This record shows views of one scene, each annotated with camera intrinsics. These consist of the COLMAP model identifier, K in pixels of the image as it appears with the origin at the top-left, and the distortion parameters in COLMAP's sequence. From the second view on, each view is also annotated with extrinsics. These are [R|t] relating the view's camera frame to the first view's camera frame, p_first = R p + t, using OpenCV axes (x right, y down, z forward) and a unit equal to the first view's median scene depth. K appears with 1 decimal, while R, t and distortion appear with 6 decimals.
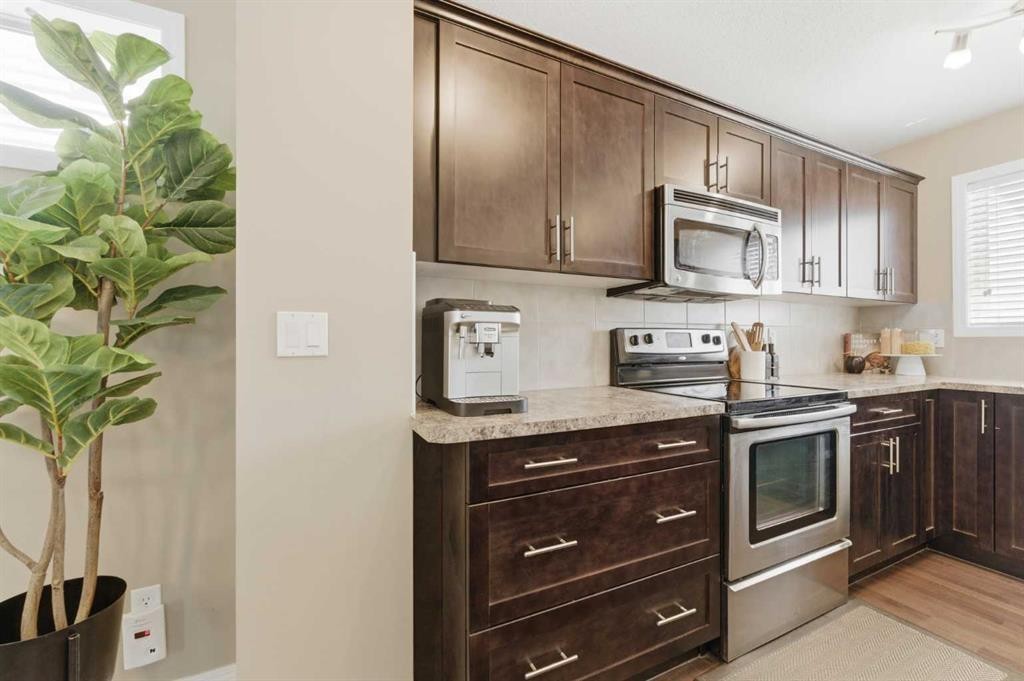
lens RADIAL K [[417.4, 0, 511.9], [0, 417.4, 340.8], [0, 0, 1]] dist [-0.002382, -0.000493]
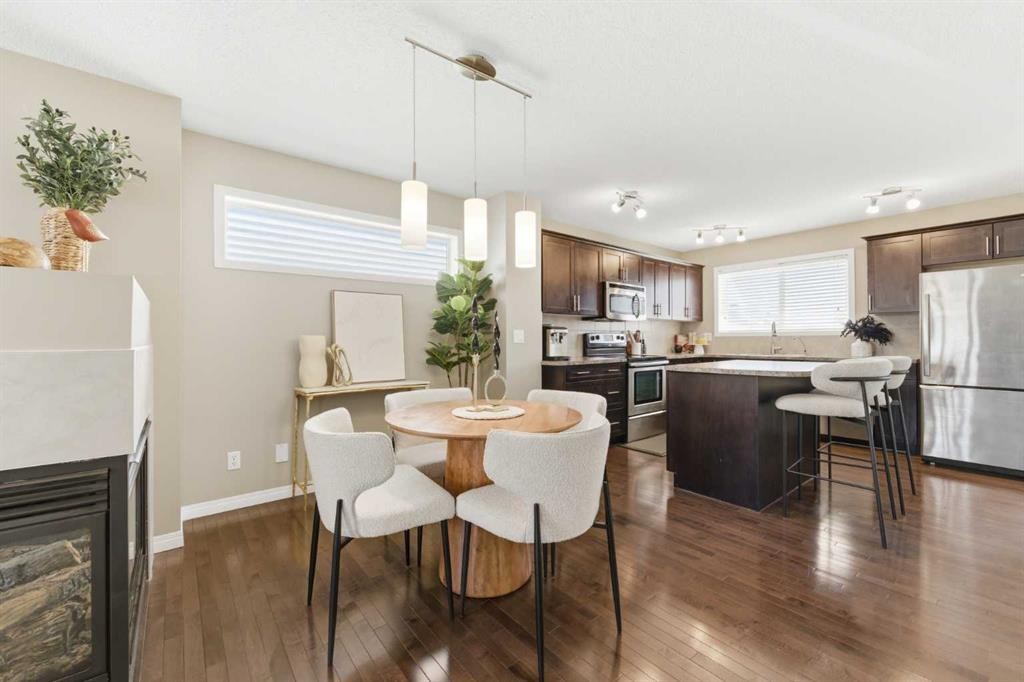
lens RADIAL K [[417.4, 0, 512.1], [0, 417.4, 338.9], [0, 0, 1]] dist [-0.002382, -0.000493]
pose [[0.974674, -0.003689, 0.223601, -0.942891], [0.003785, 0.999993, 0.000000, 0.001736], [-0.223600, 0.000847, 0.974681, -1.703831]]
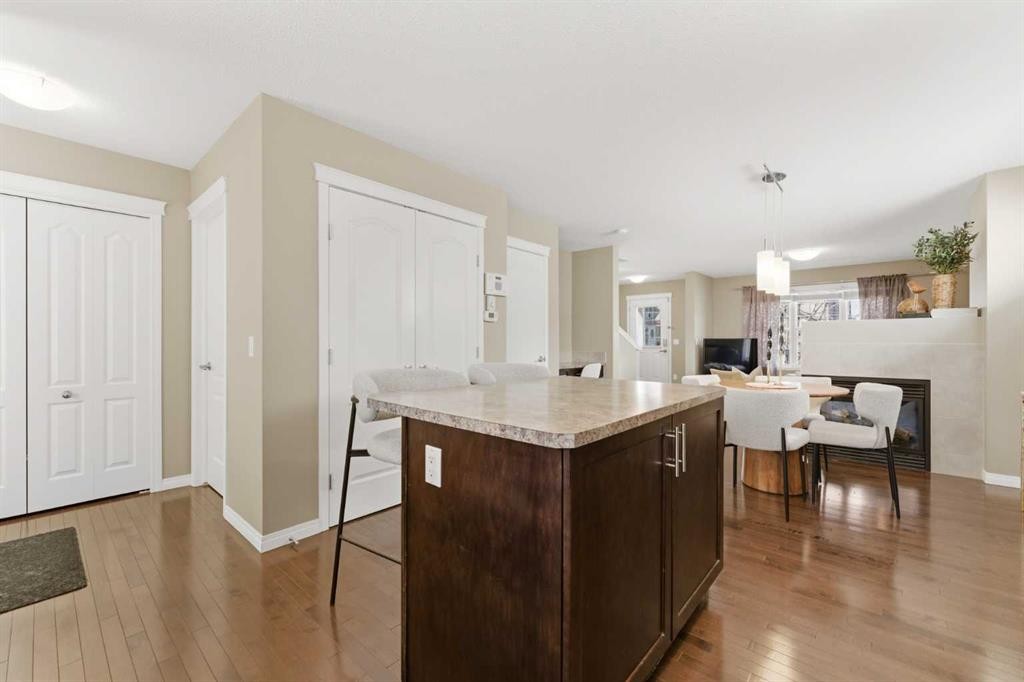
lens RADIAL K [[417.4, 0, 513.4], [0, 417.4, 340.3], [0, 0, 1]] dist [-0.002382, -0.000493]
pose [[-0.924843, 0.000354, -0.380349, 1.292400], [0.000305, 1.000000, 0.000189, -0.000517], [0.380349, 0.000059, -0.924843, 1.039874]]
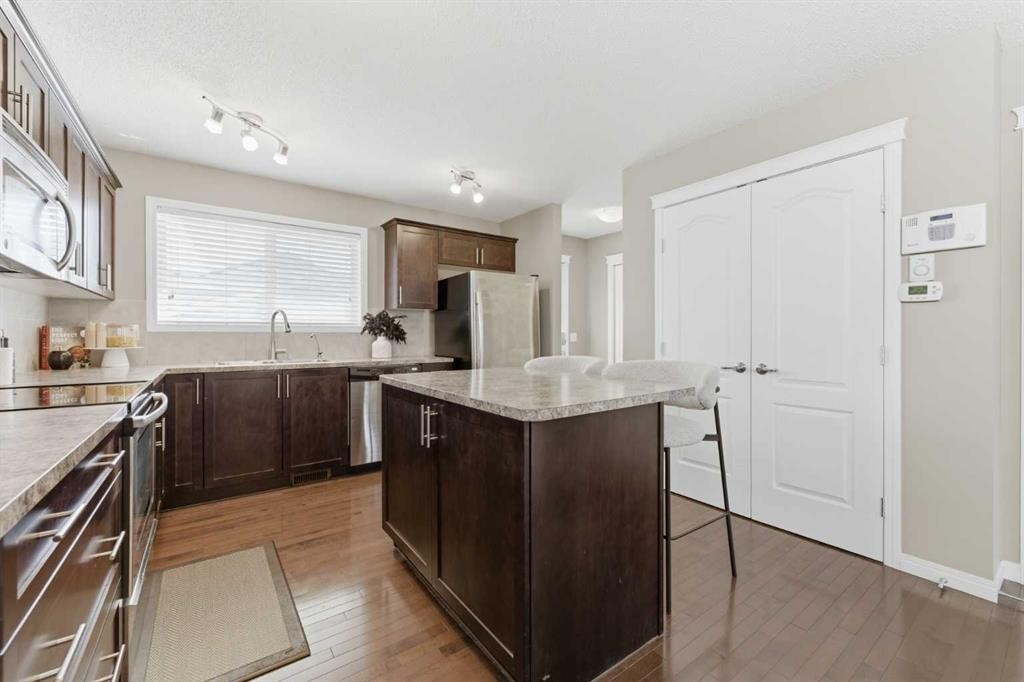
lens RADIAL K [[417.4, 0, 514.3], [0, 417.4, 334.5], [0, 0, 1]] dist [-0.002382, -0.000493]
pose [[-0.182730, 0.001657, 0.983162, -0.484986], [-0.000734, 0.999998, -0.001821, 0.001822], [-0.983163, -0.001054, -0.182728, 0.317339]]
